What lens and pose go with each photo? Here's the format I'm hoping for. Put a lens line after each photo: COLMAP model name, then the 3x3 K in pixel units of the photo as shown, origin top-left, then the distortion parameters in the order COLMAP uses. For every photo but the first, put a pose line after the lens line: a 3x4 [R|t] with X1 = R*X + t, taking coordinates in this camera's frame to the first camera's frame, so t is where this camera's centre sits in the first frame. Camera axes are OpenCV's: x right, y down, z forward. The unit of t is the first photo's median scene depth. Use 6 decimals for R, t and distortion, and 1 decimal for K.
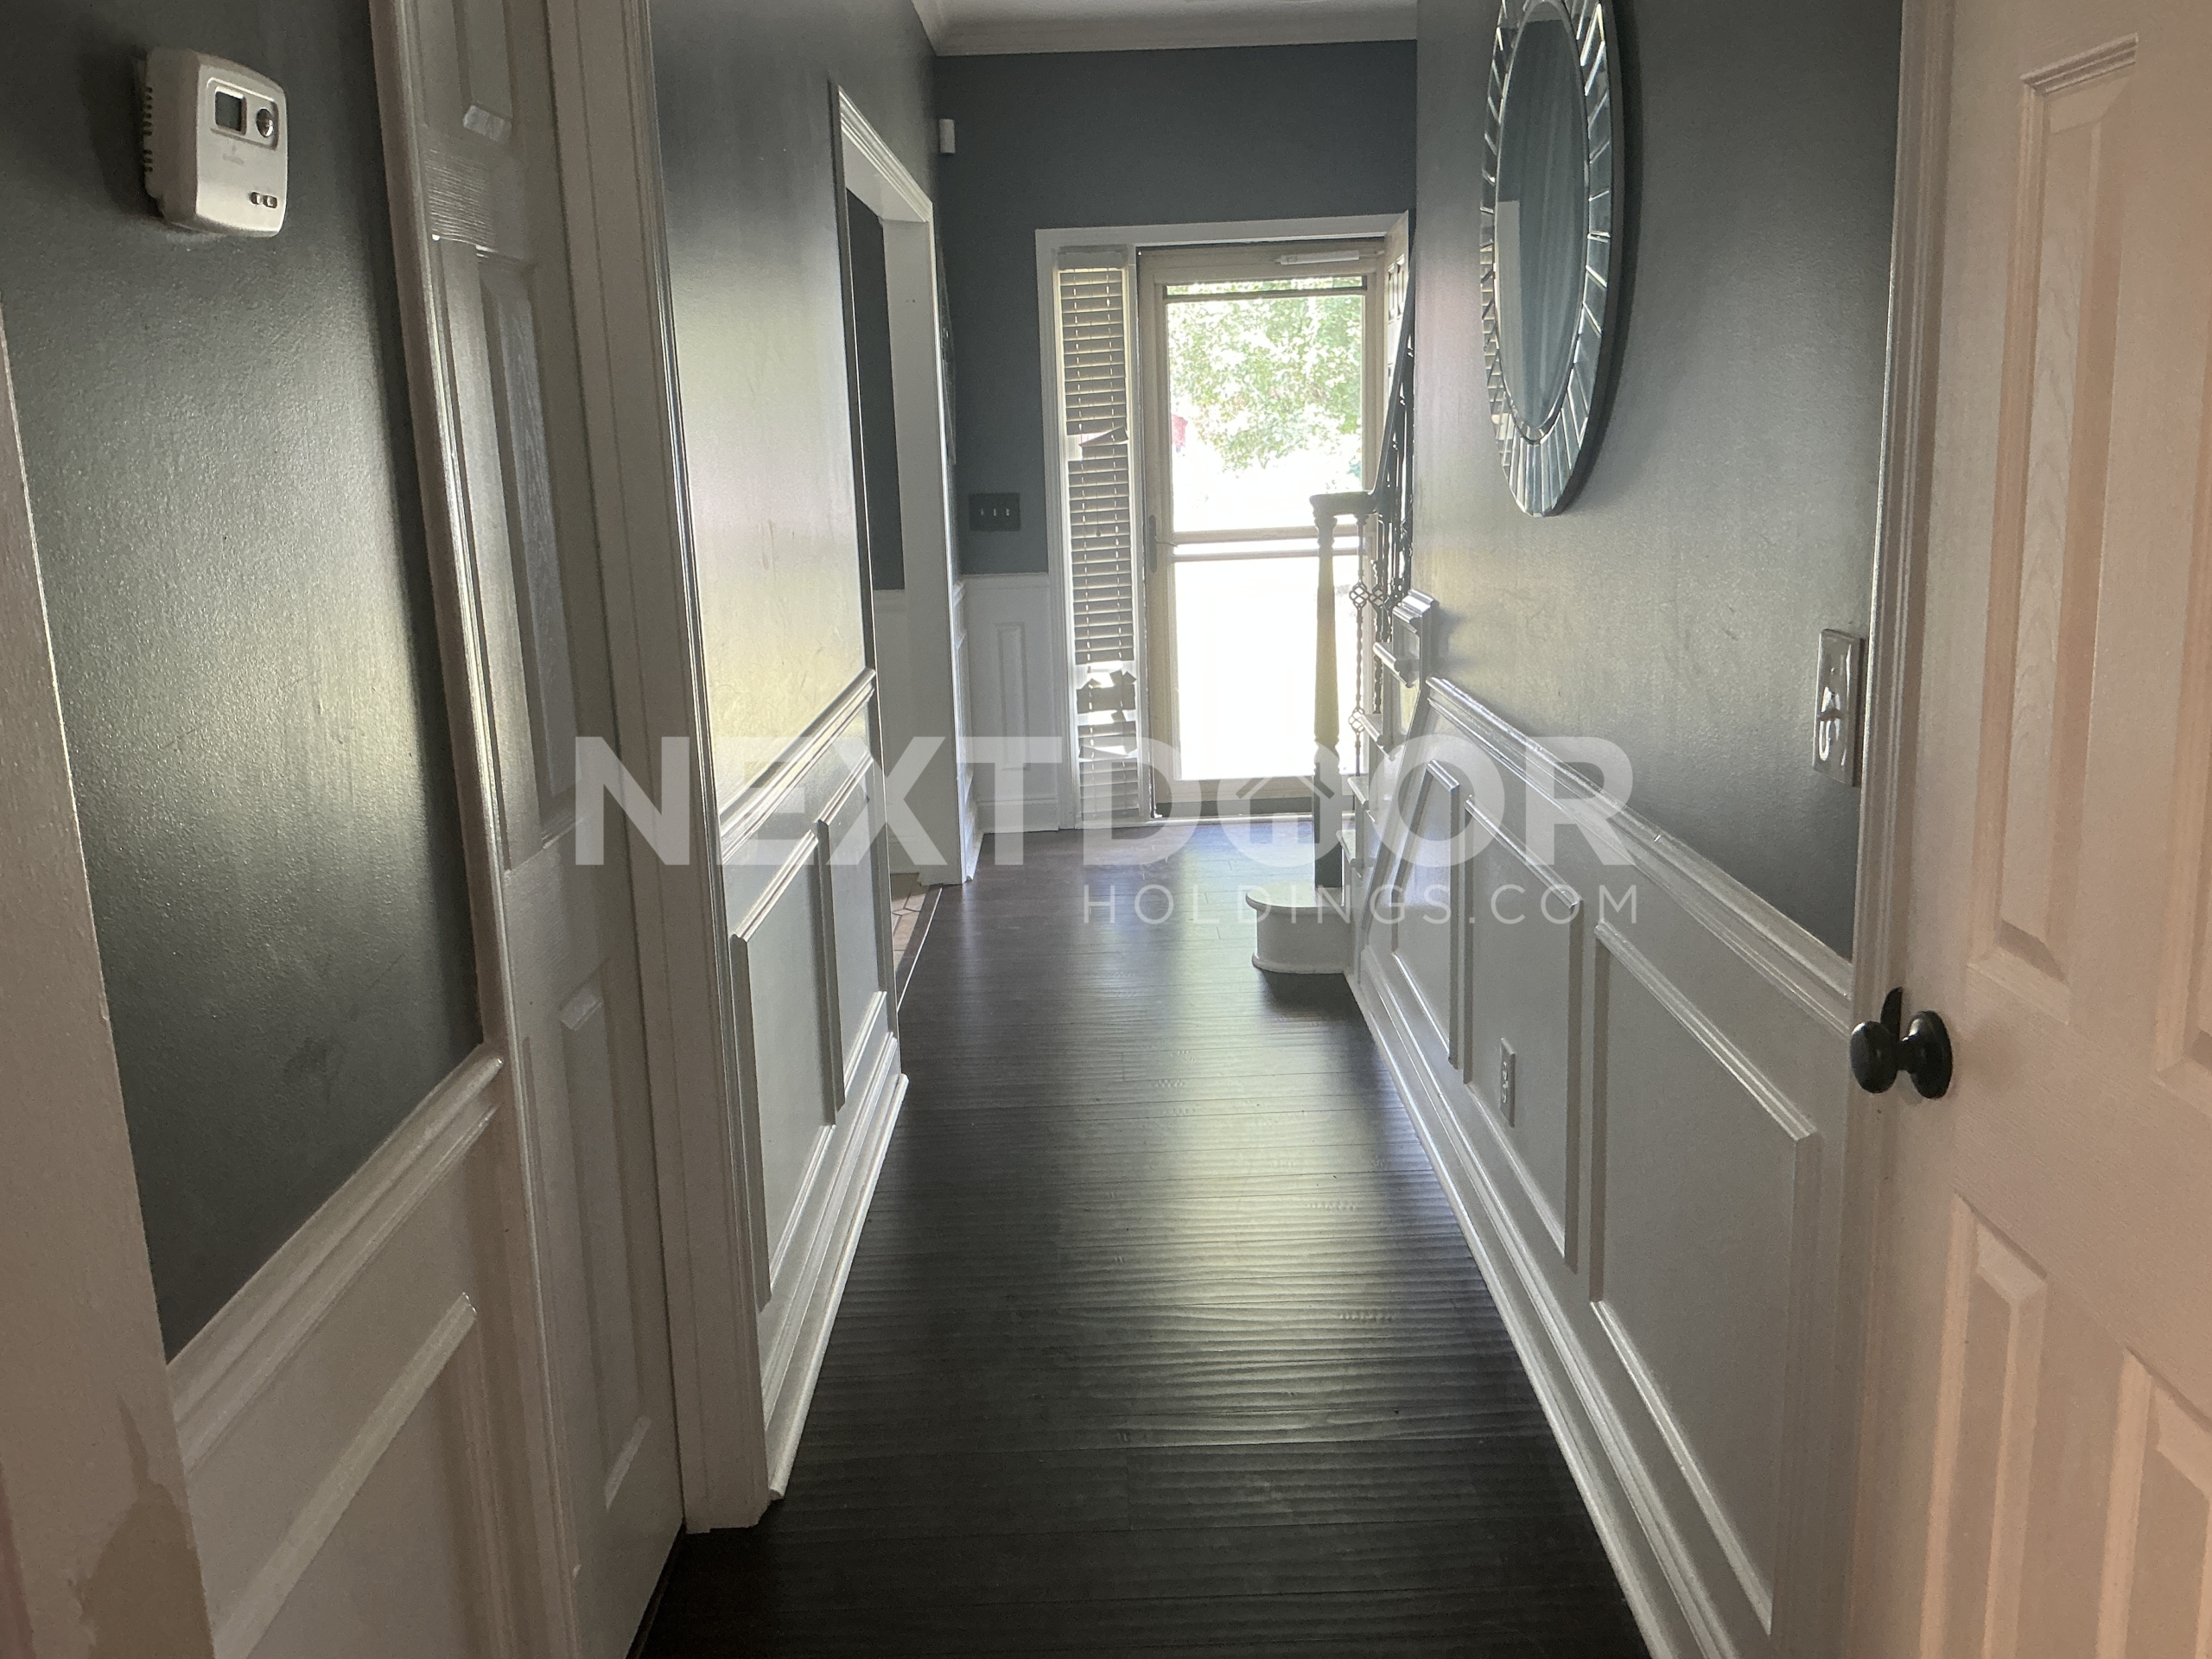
lens RADIAL K [[1822.0, 0, 1106.0], [0, 1822.0, 829.5], [0, 0, 1]] dist [0.103045, -0.242913]
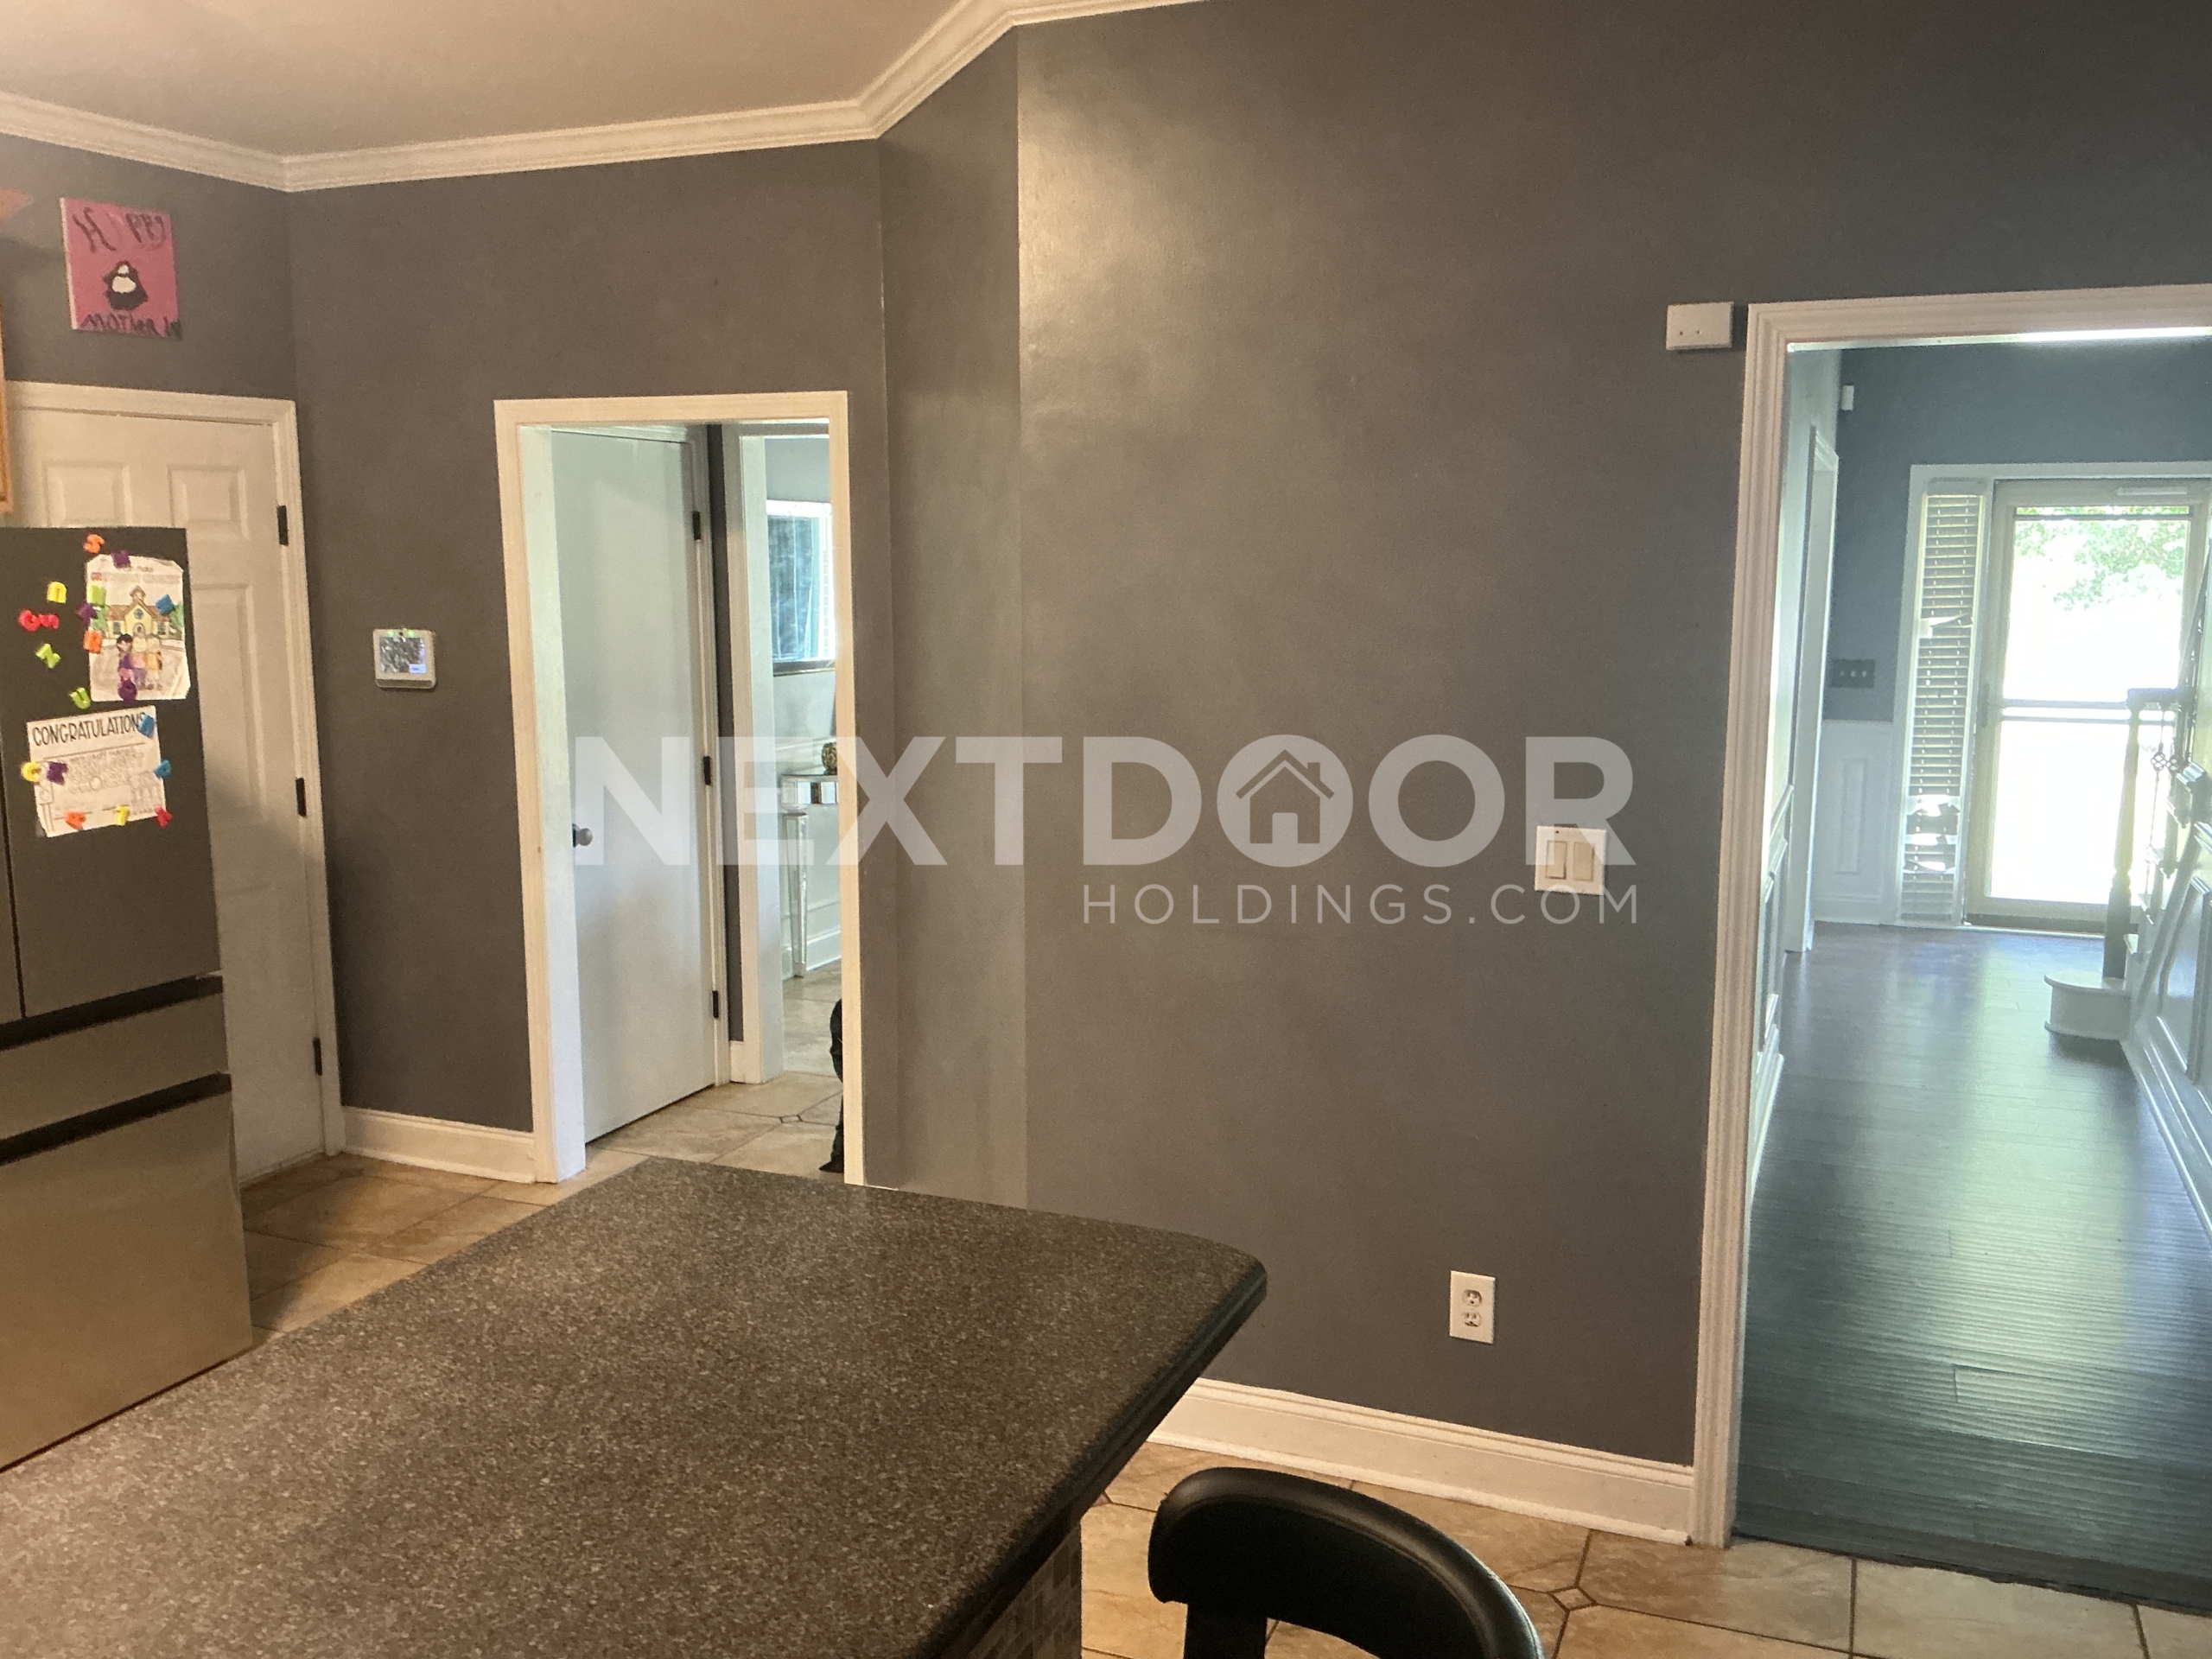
lens RADIAL K [[1822.0, 0, 1106.0], [0, 1822.0, 829.5], [0, 0, 1]] dist [0.103045, -0.242913]
pose [[0.919160, 0.091981, -0.382993, -0.038302], [-0.114275, 0.992803, -0.035816, 0.043991], [0.376942, 0.076687, 0.923057, -0.402409]]
